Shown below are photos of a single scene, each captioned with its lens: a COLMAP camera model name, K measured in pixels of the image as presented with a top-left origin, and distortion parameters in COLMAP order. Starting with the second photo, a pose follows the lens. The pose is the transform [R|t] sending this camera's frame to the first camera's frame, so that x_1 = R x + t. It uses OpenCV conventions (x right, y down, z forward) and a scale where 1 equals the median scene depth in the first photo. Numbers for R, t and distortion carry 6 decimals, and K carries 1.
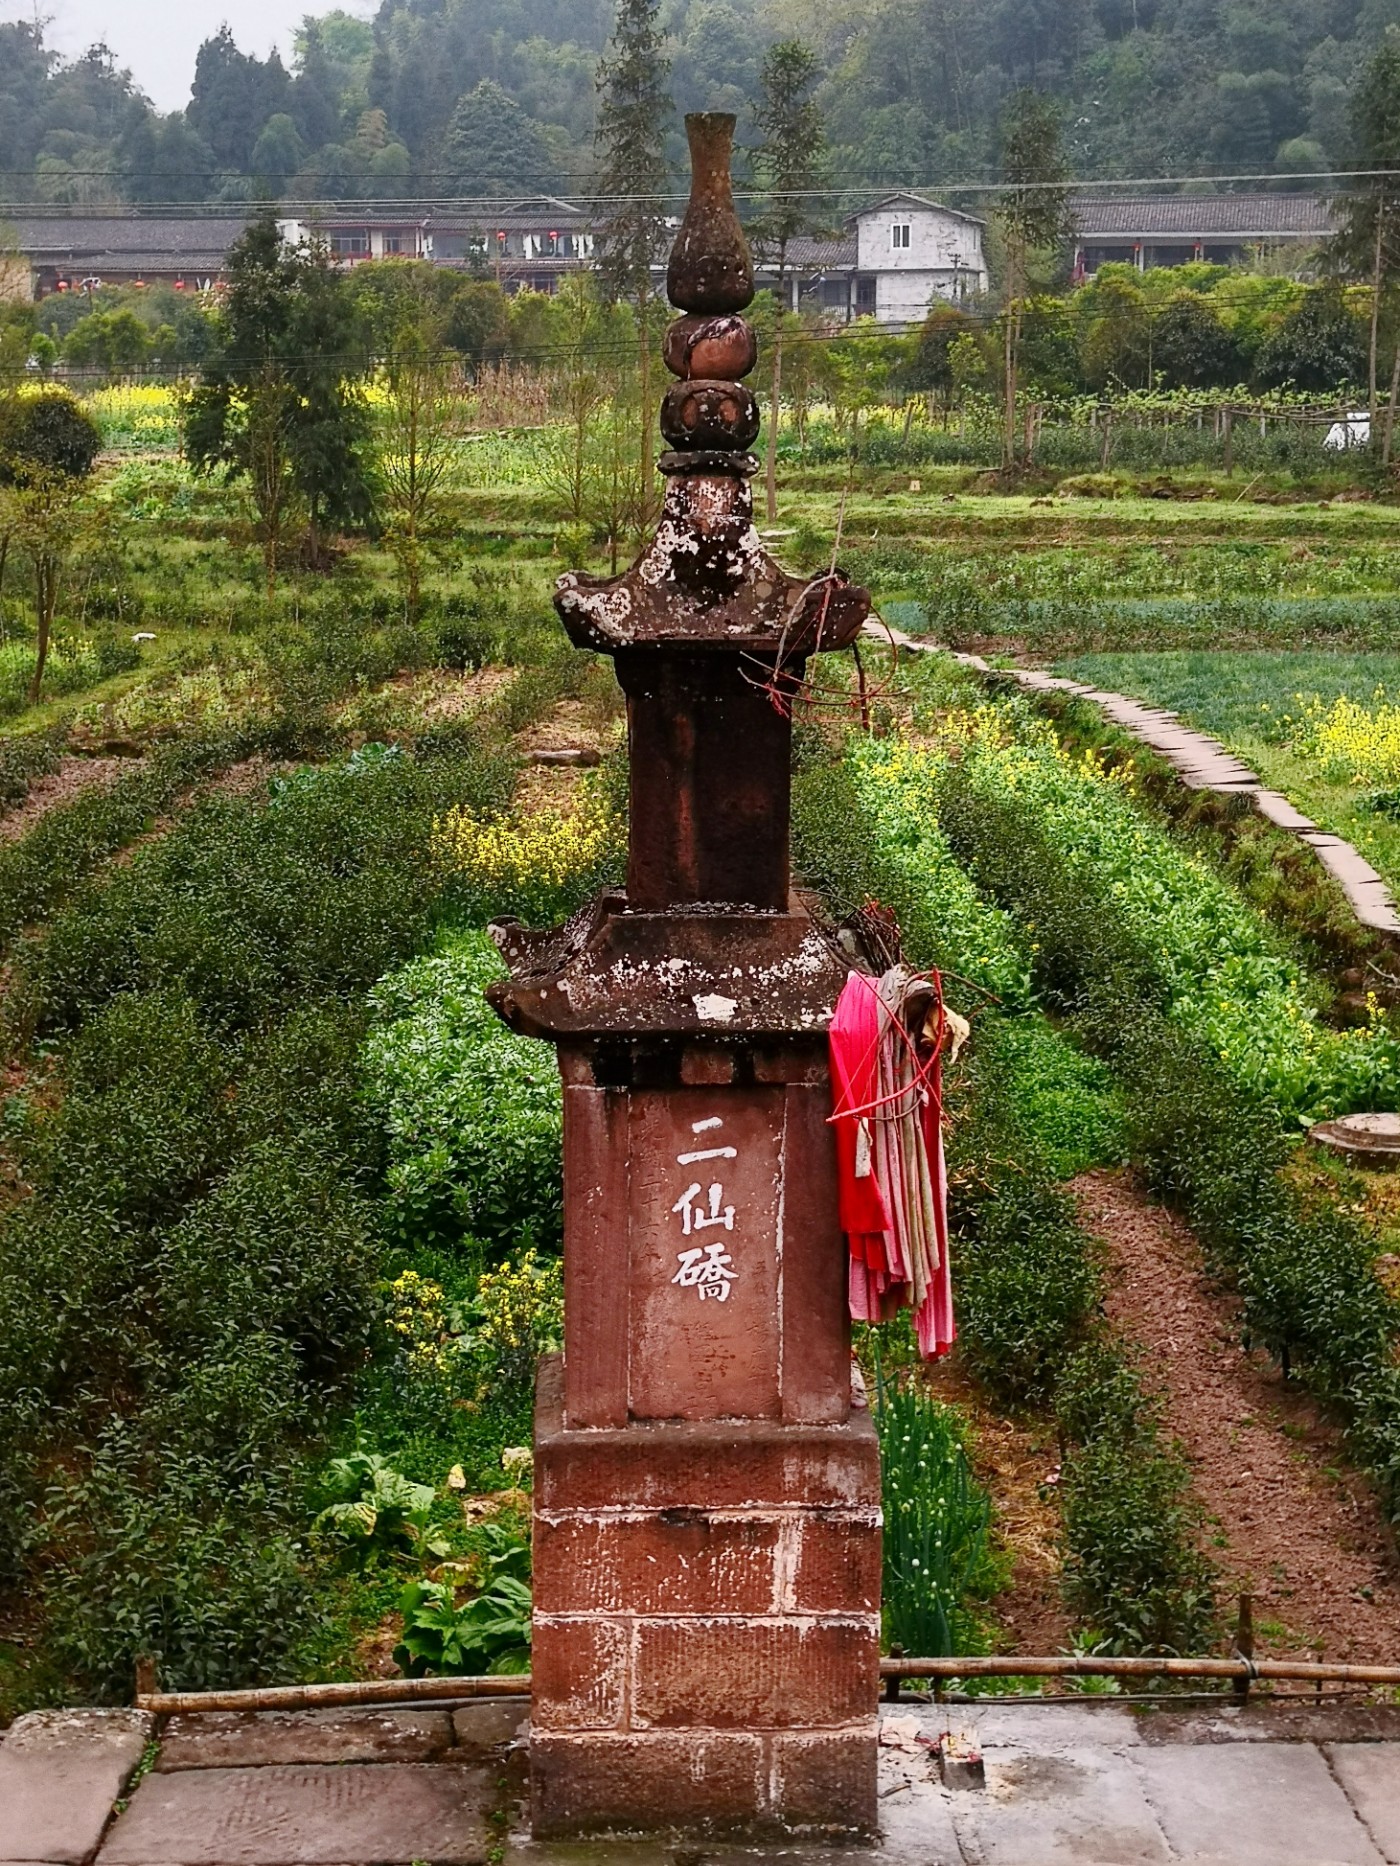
lens RADIAL K [[3046.8, 0, 700.2], [0, 3046.8, 933.2], [0, 0, 1]] dist [0.007778, 0.000000]
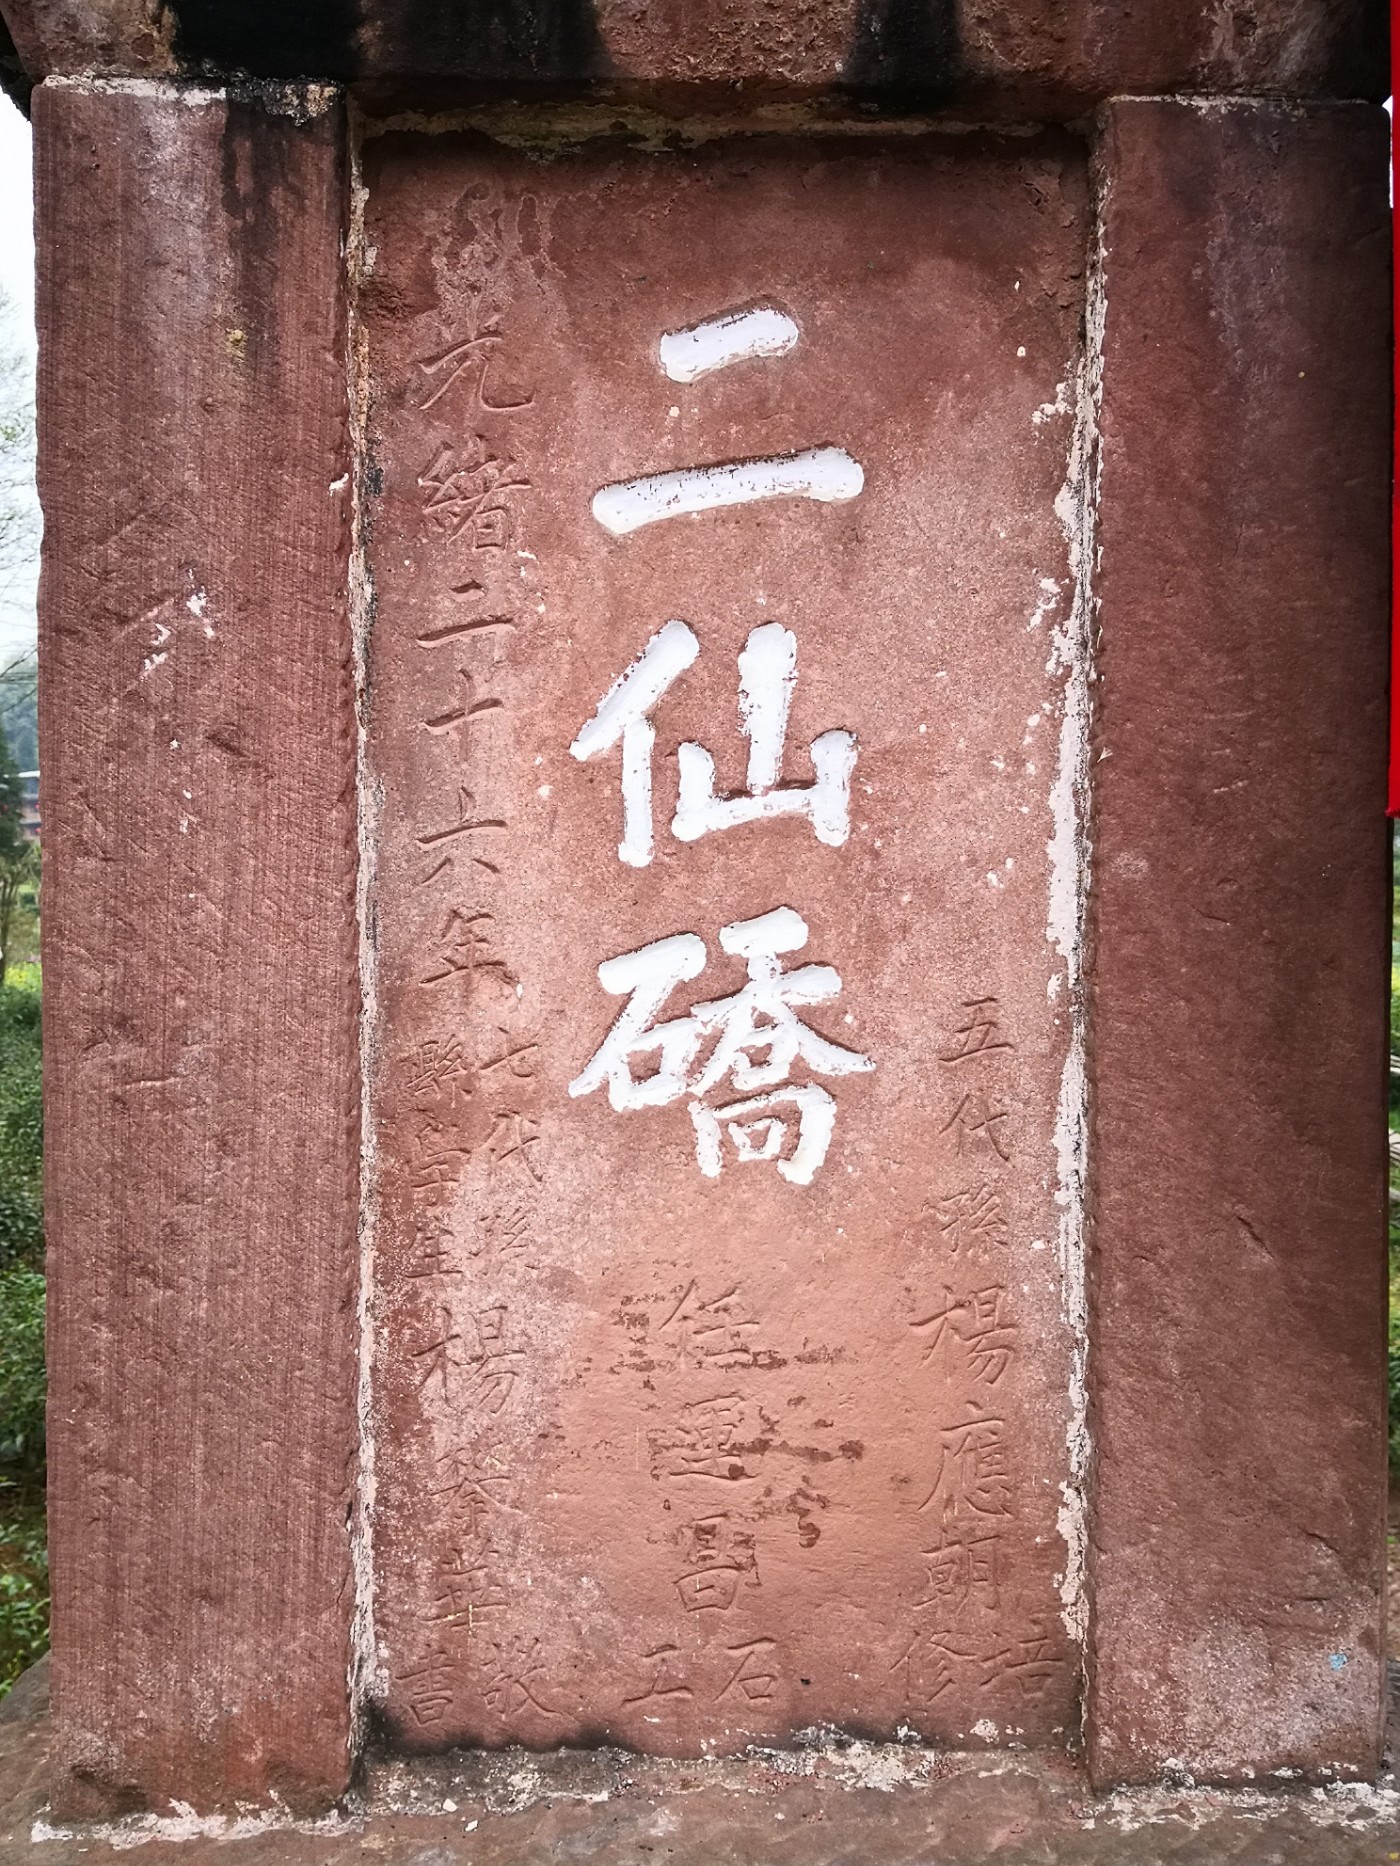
lens RADIAL K [[1631.3, 0, 697.2], [0, 1631.3, 933.0], [0, 0, 1]] dist [0.010523, -0.001190]
pose [[0.999984, -0.005218, -0.002201, 0.000130], [0.004844, 0.989430, -0.144930, 0.120105], [0.002934, 0.144917, 0.989439, 0.884150]]
